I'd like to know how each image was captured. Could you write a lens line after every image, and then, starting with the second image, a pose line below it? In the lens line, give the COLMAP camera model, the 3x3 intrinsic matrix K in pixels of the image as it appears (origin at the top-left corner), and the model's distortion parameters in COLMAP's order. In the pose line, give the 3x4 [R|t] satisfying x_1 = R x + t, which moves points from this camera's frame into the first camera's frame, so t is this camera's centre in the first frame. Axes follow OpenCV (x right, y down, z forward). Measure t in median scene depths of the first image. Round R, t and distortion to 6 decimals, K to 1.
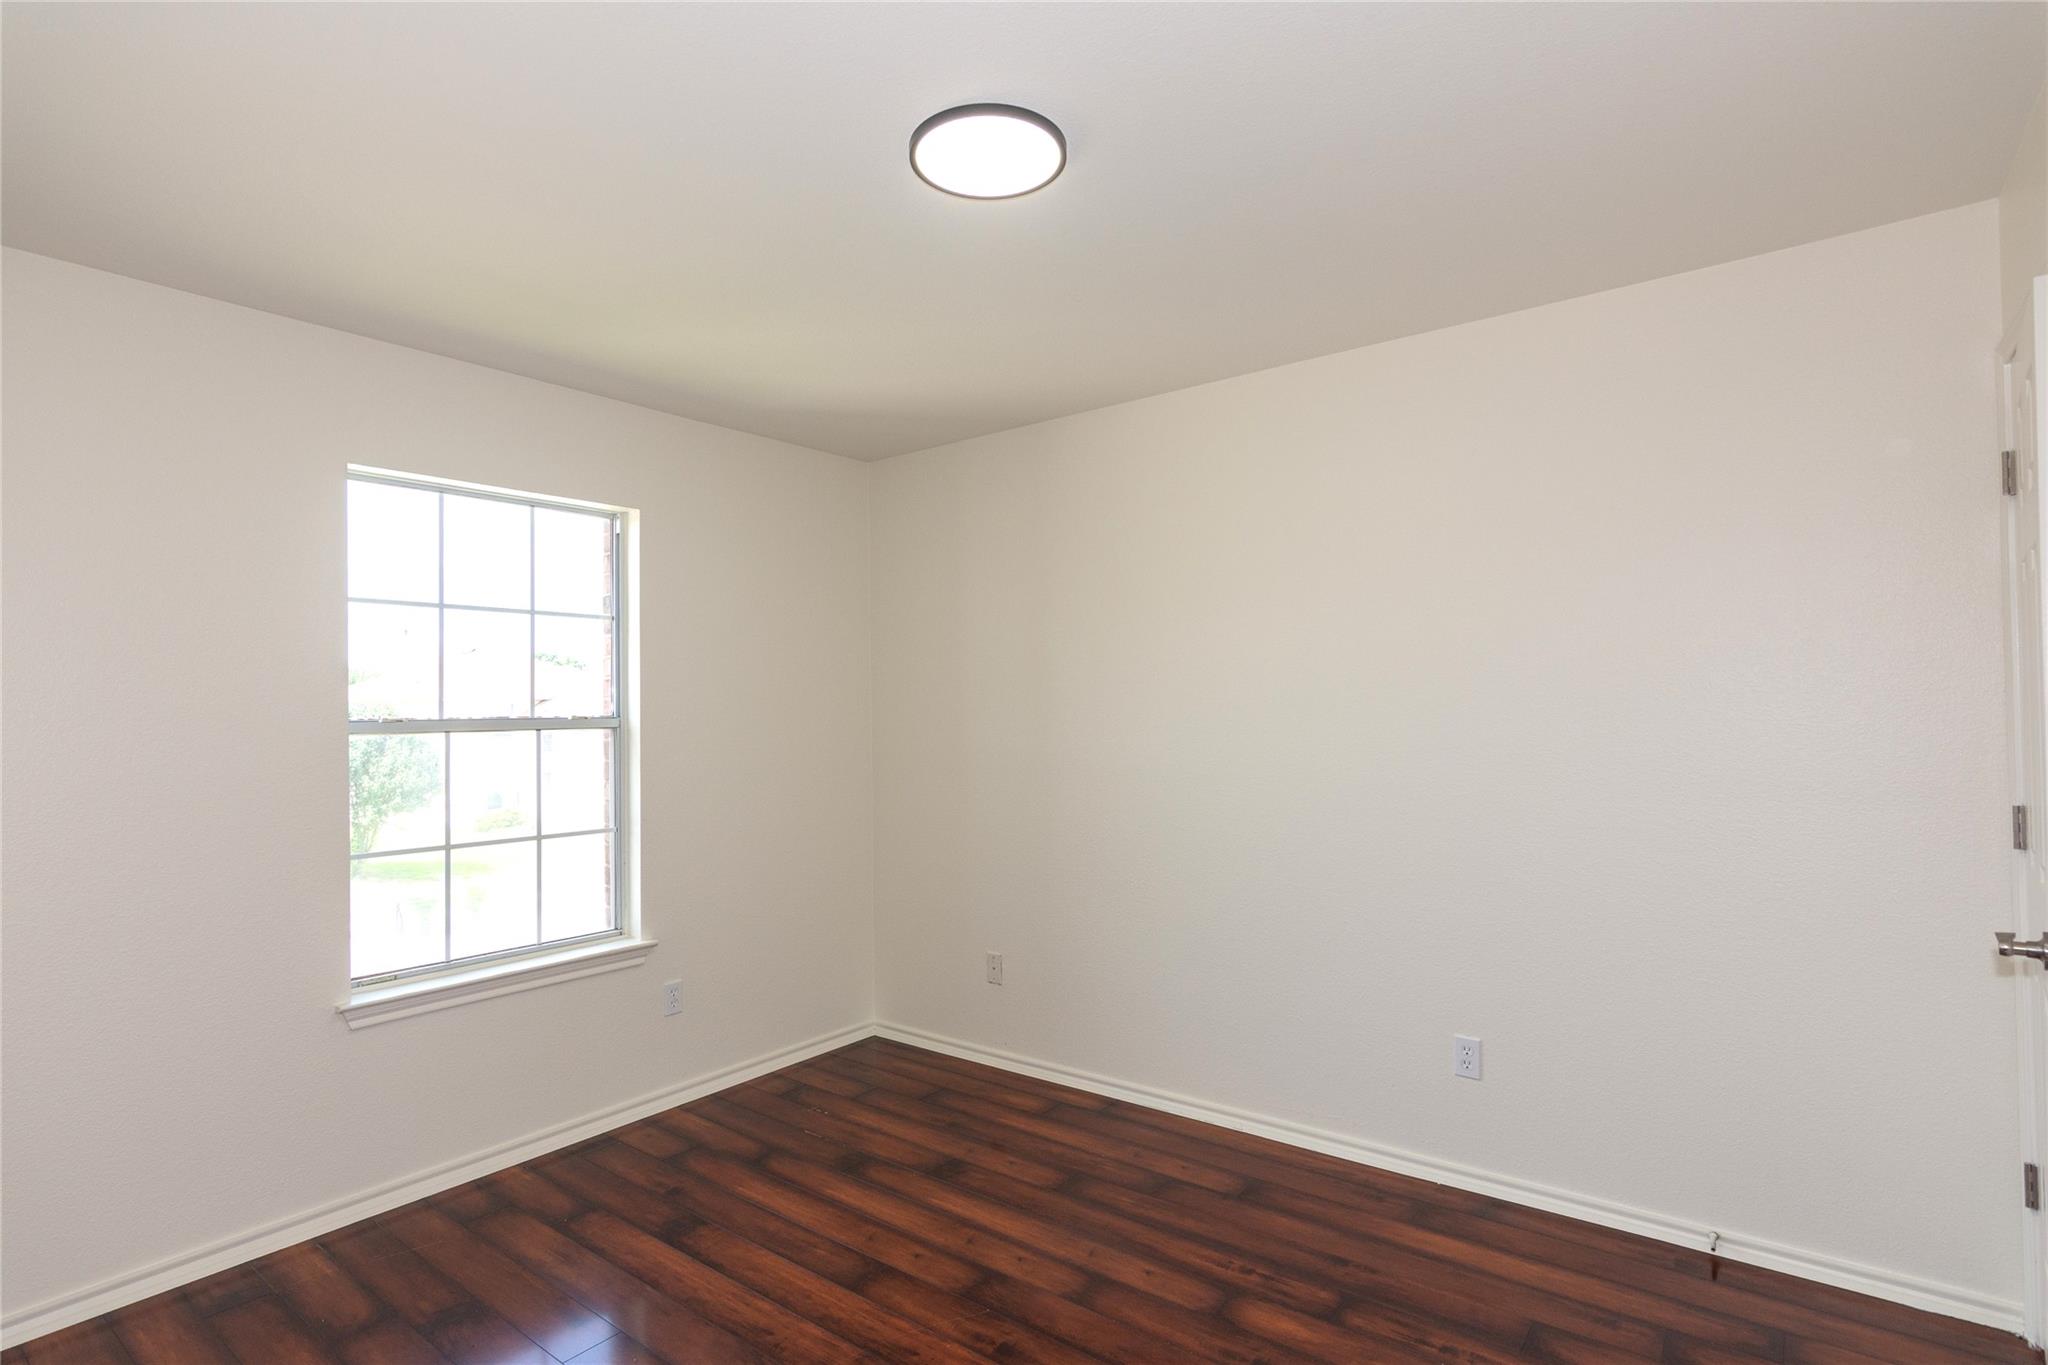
lens RADIAL K [[999.4, 0, 1015.4], [0, 999.4, 678.9], [0, 0, 1]] dist [0.001548, 0.001593]
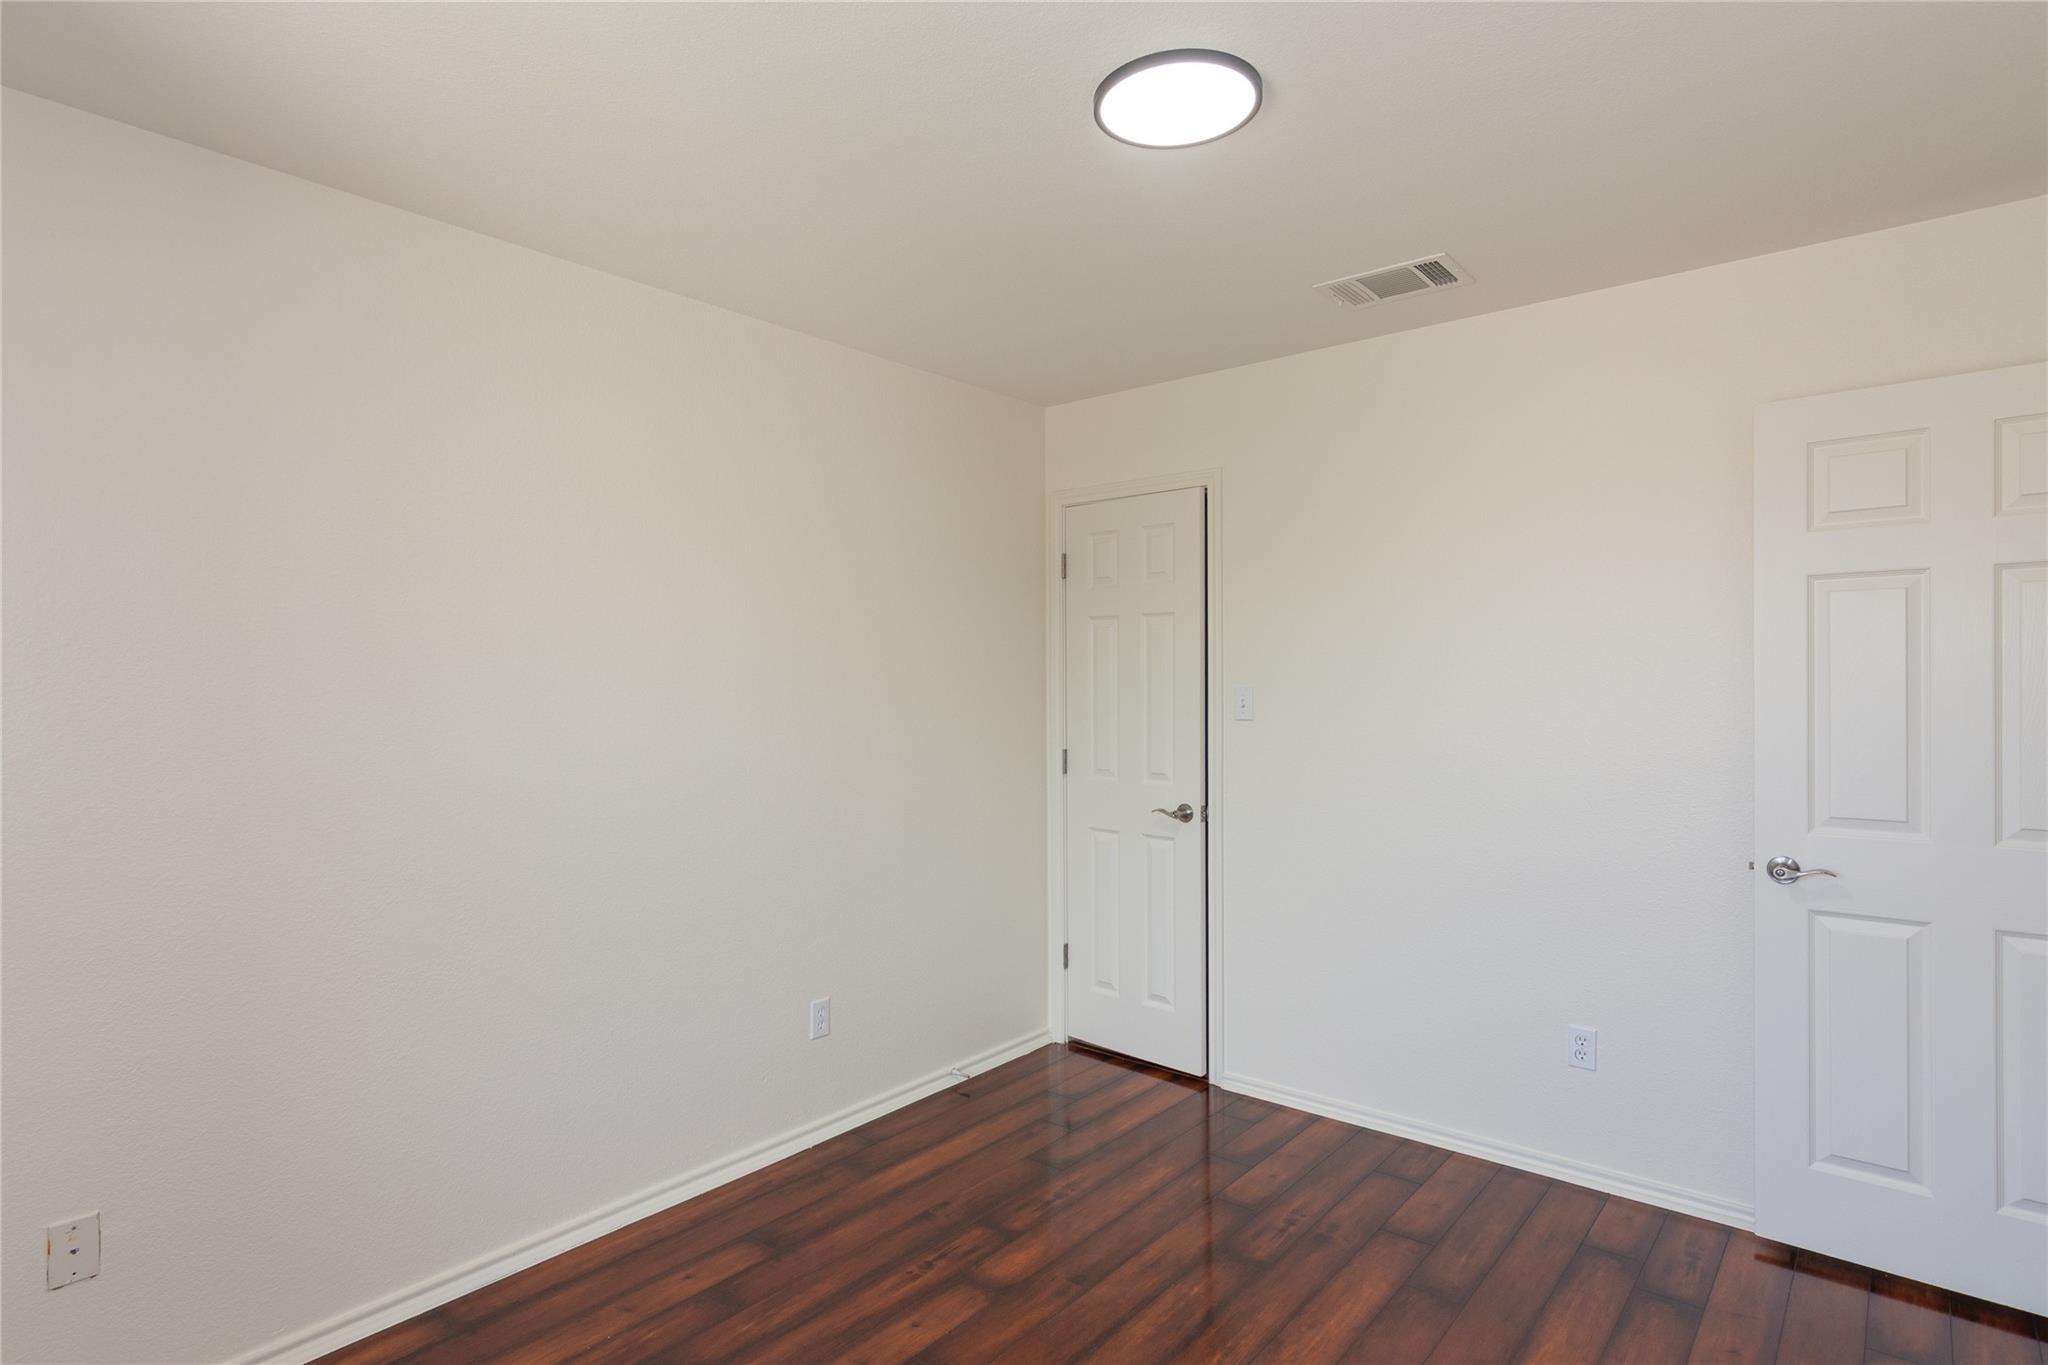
lens RADIAL K [[1068.2, 0, 1020.1], [0, 1068.2, 683.8], [0, 0, 1]] dist [-0.015997, -0.000528]
pose [[0.033644, 0.017761, 0.999276, -0.783259], [-0.024691, 0.999552, -0.016934, 0.035756], [-0.999129, -0.024104, 0.034067, 0.851767]]
